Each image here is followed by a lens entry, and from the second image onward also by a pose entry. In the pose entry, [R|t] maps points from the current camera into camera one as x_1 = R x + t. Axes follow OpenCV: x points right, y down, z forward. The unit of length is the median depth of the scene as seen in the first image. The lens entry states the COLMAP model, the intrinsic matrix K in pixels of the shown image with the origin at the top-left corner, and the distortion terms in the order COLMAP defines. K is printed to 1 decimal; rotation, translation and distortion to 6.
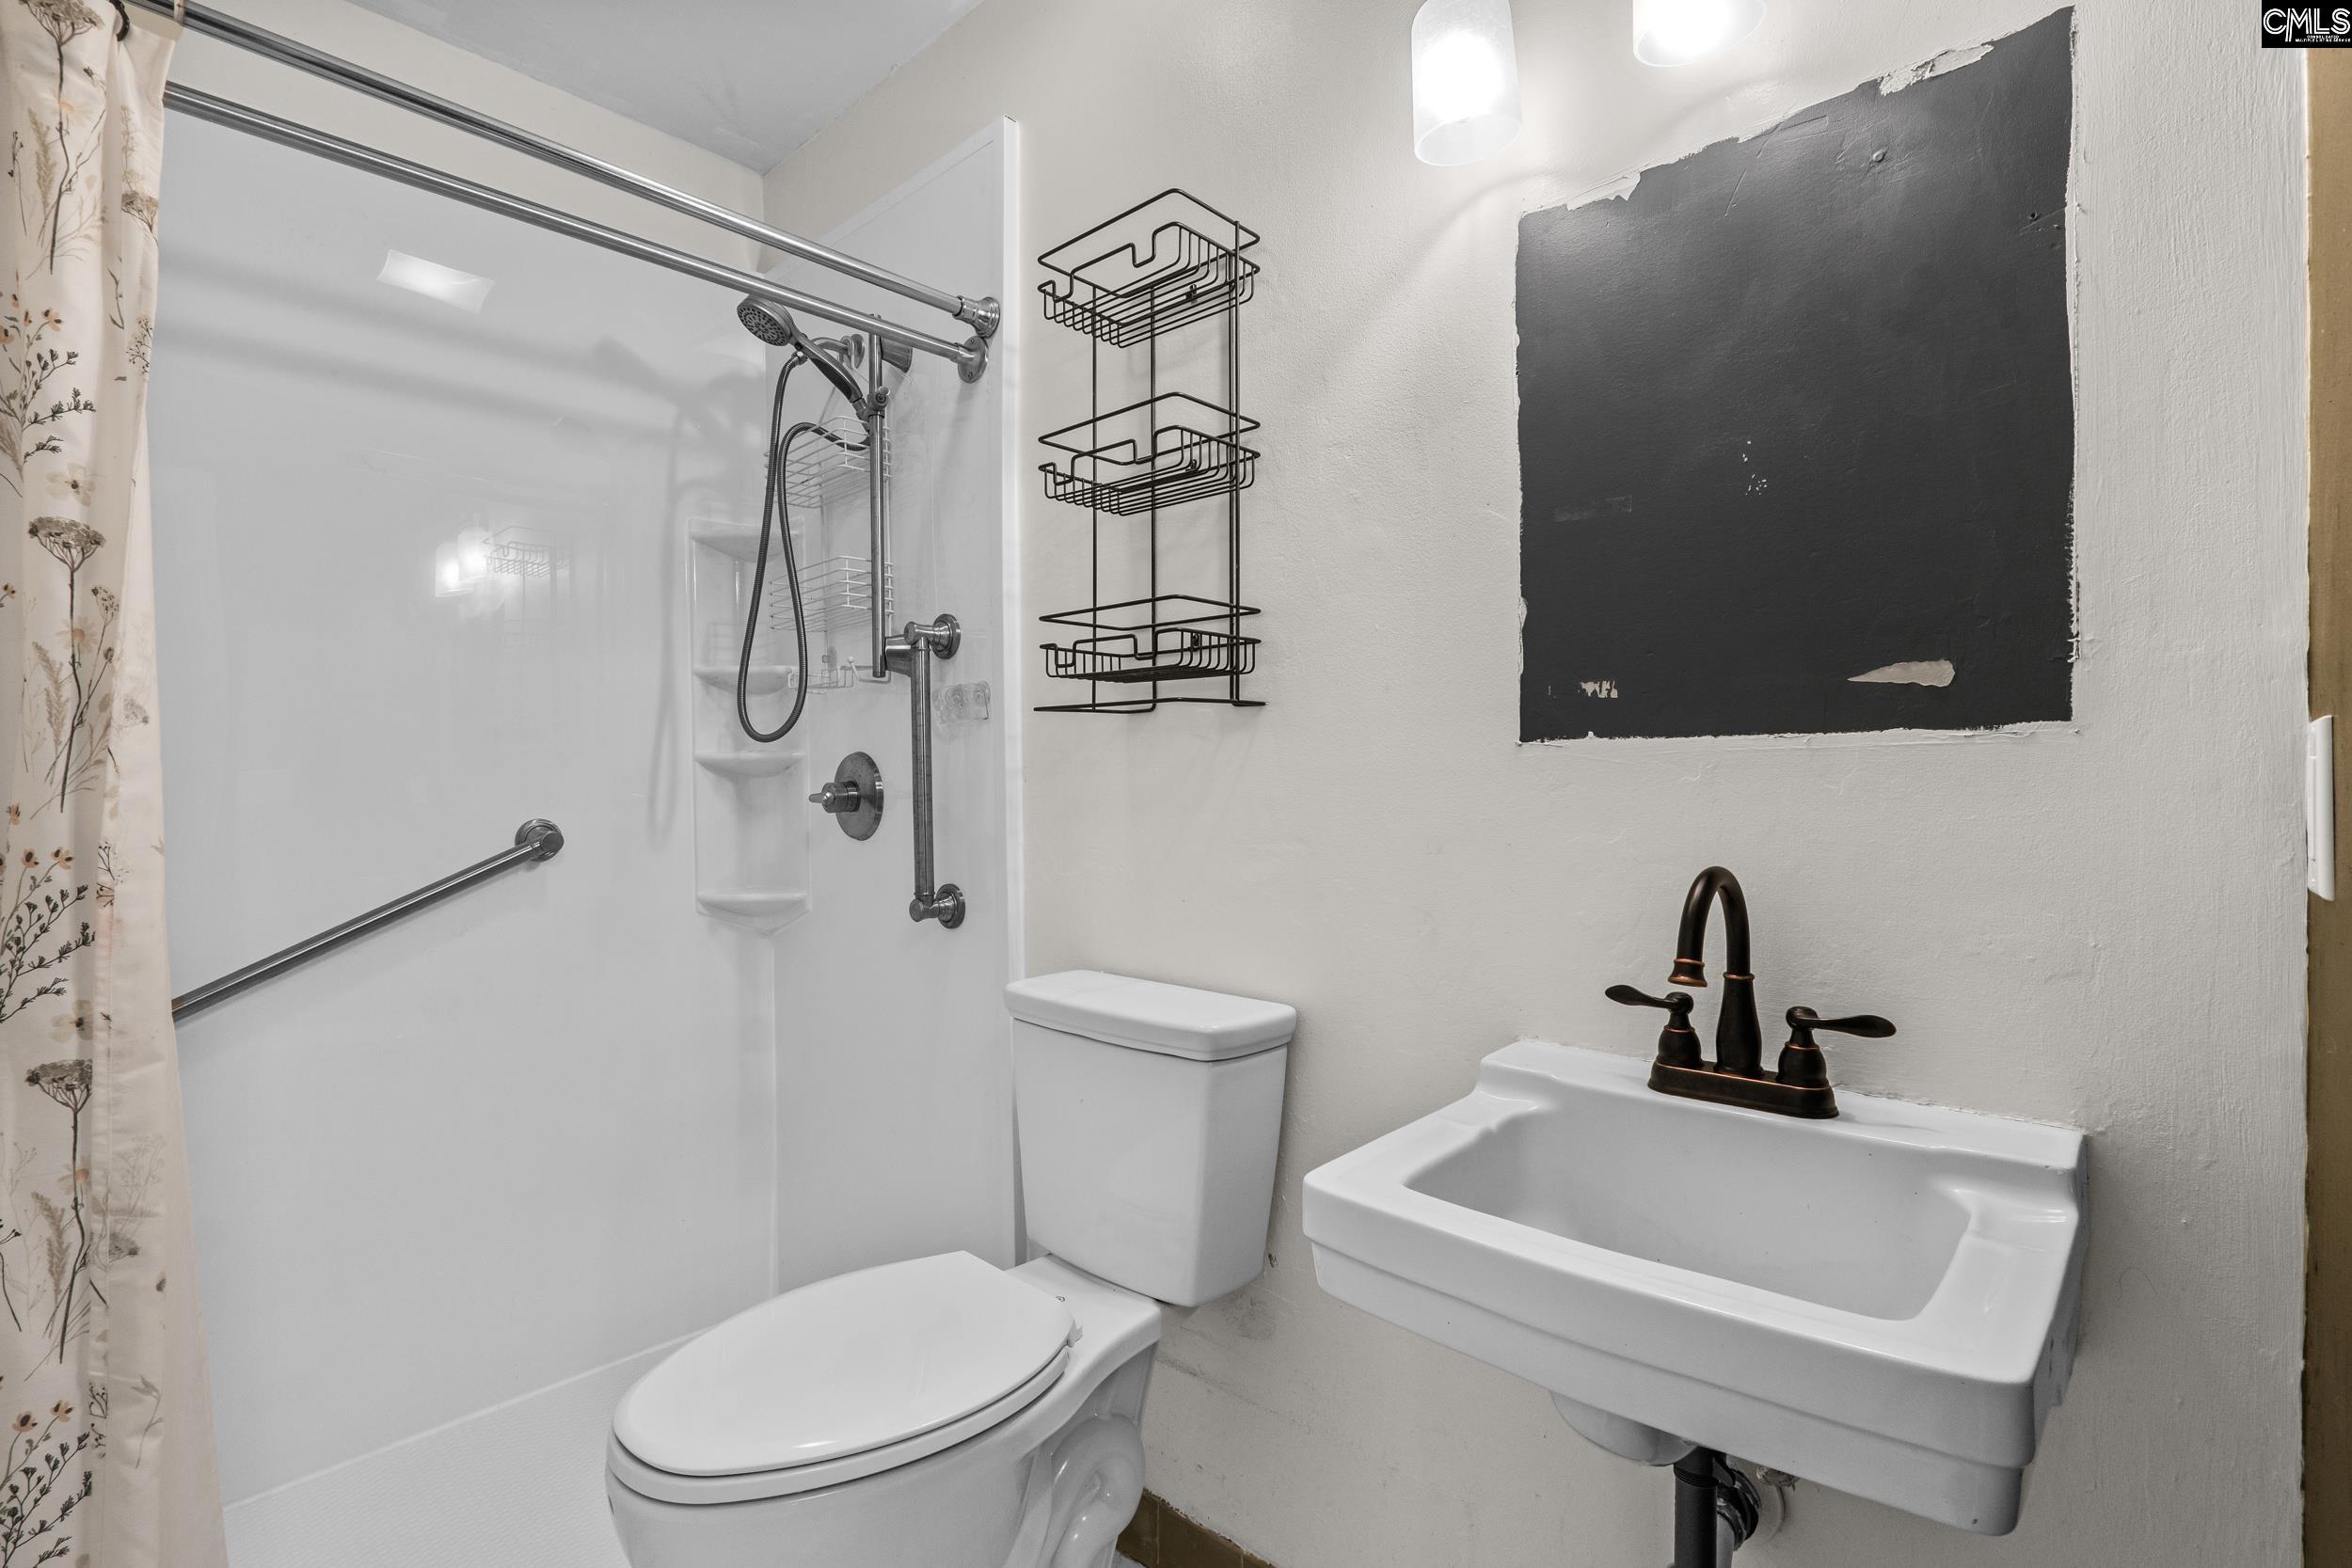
lens RADIAL K [[1090.3, 0, 1196.6], [0, 1090.3, 796.5], [0, 0, 1]] dist [-0.002319, -0.002194]
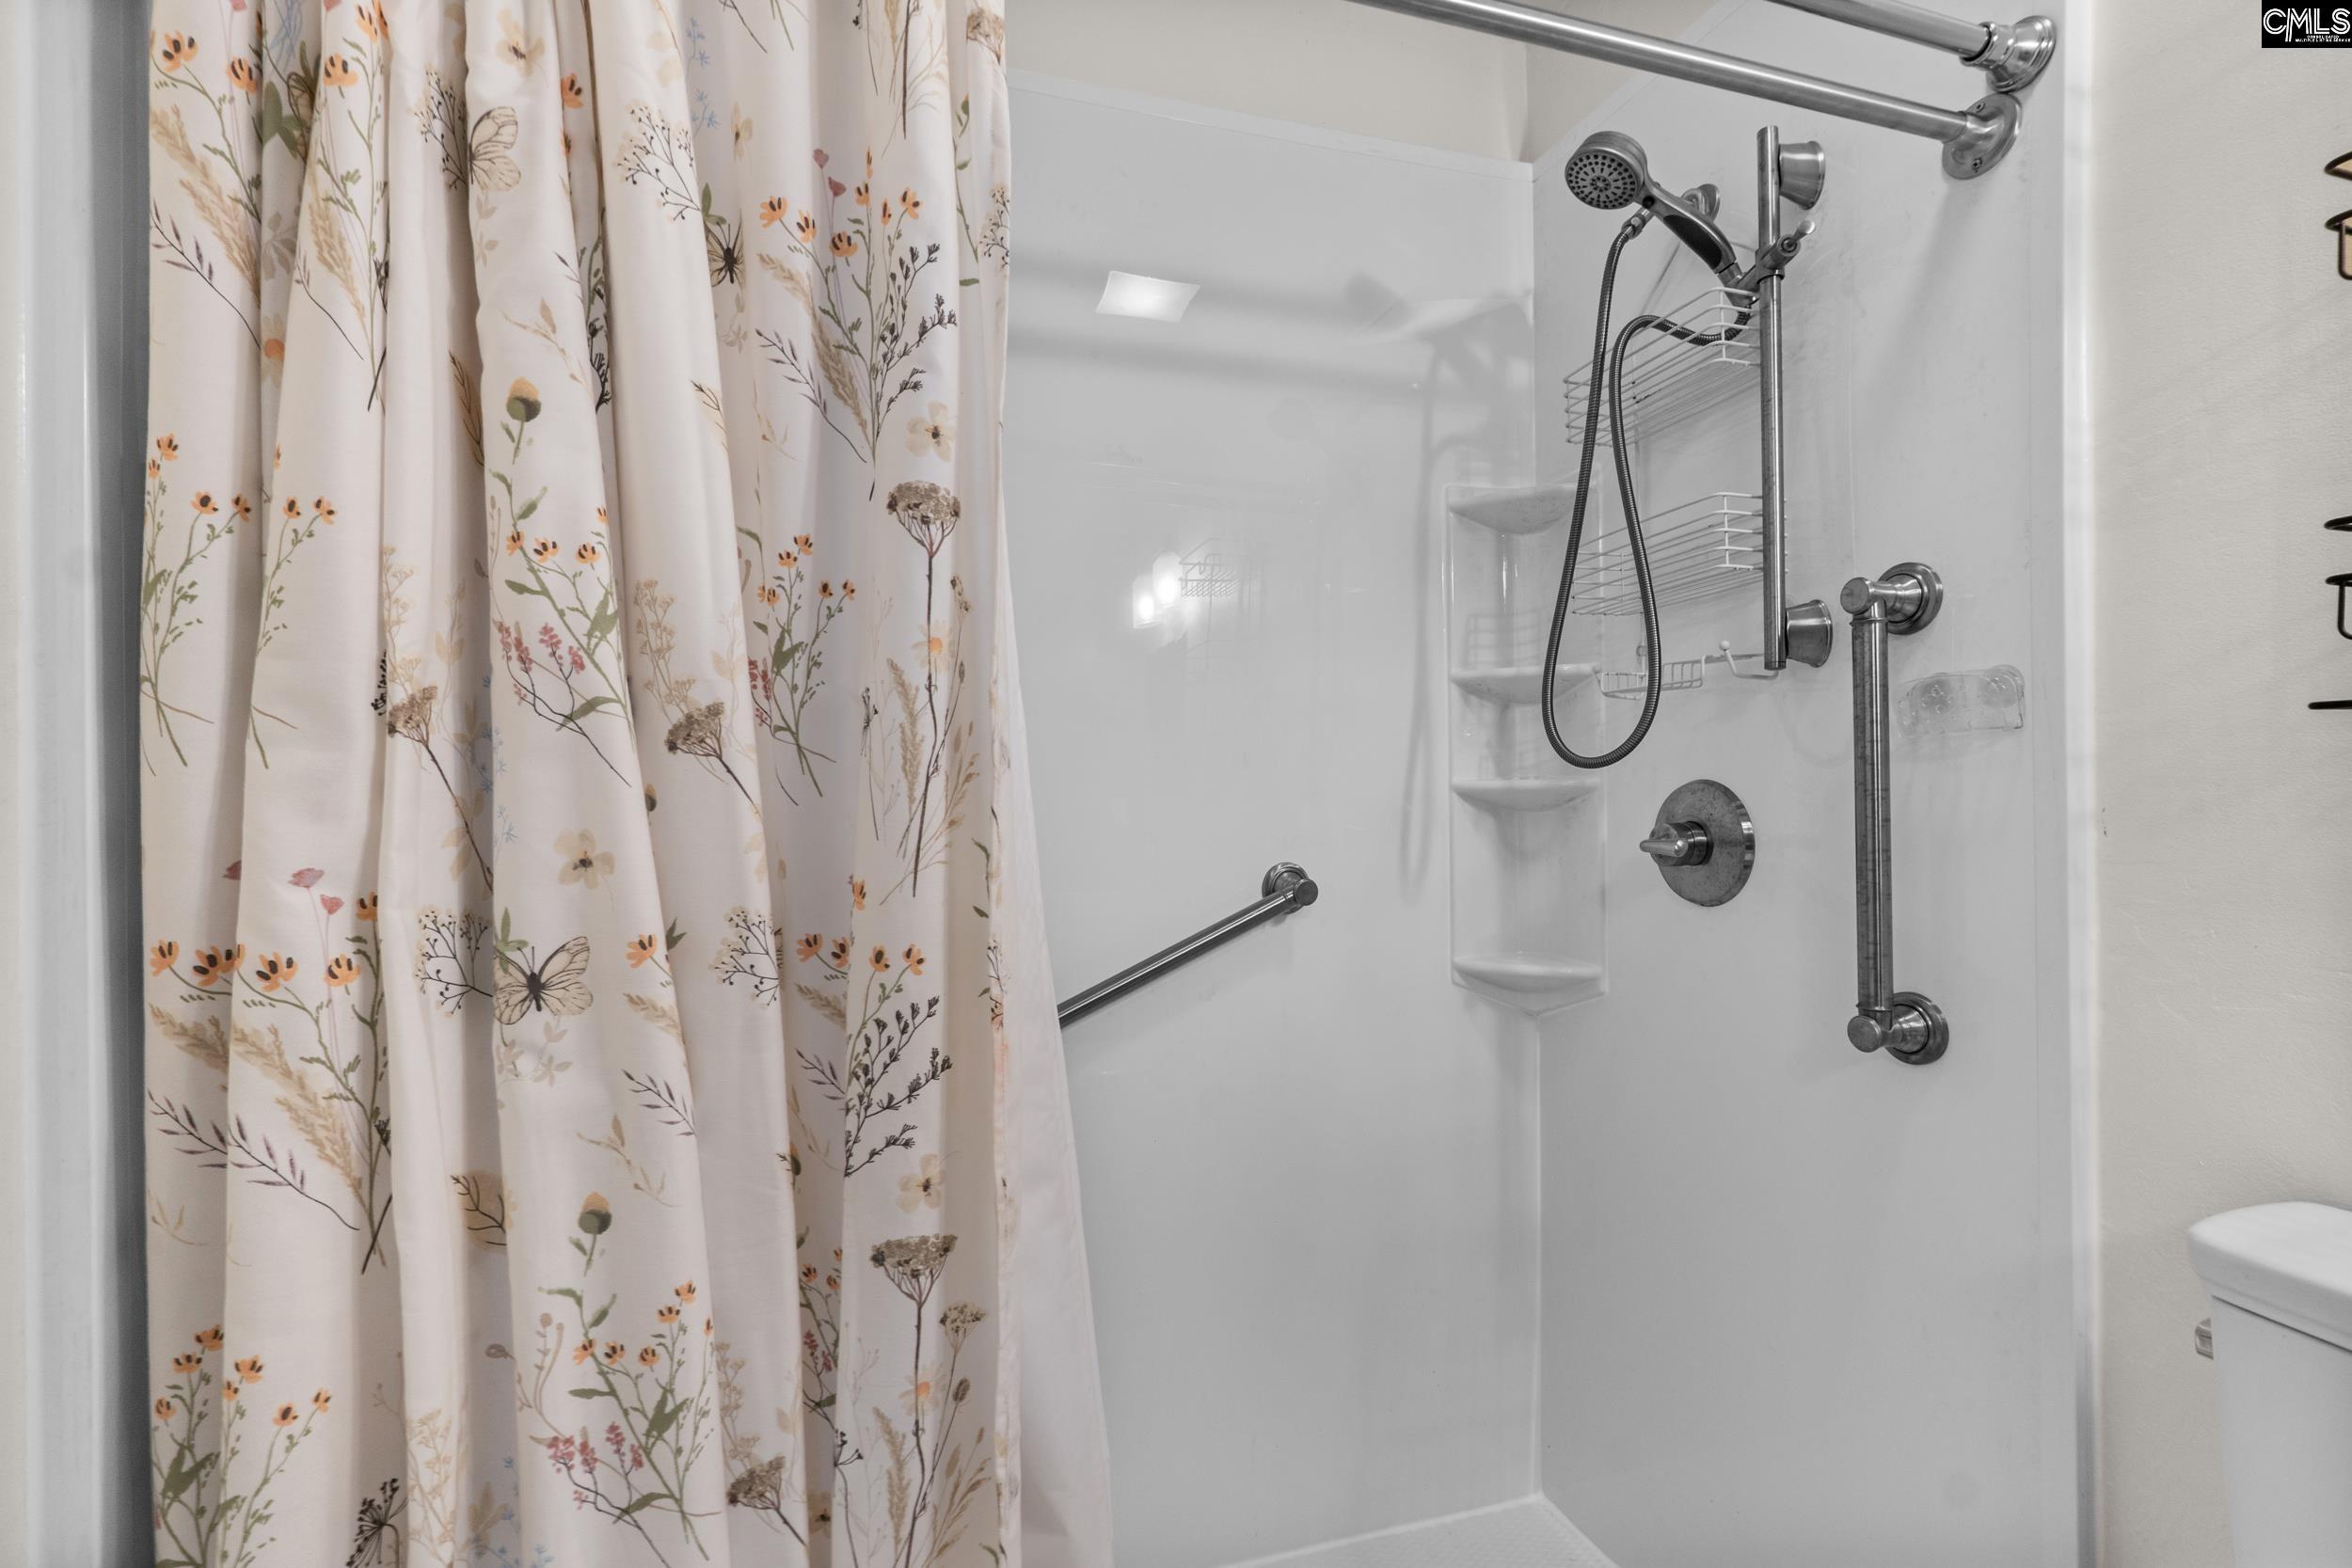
lens RADIAL K [[1090.3, 0, 1156.8], [0, 1090.3, 791.9], [0, 0, 1]] dist [-0.002319, -0.002194]
pose [[0.865990, 0.000201, -0.500062, -0.292943], [-0.006765, 0.999913, -0.011313, -0.025186], [0.500016, 0.013180, 0.865916, 0.244154]]
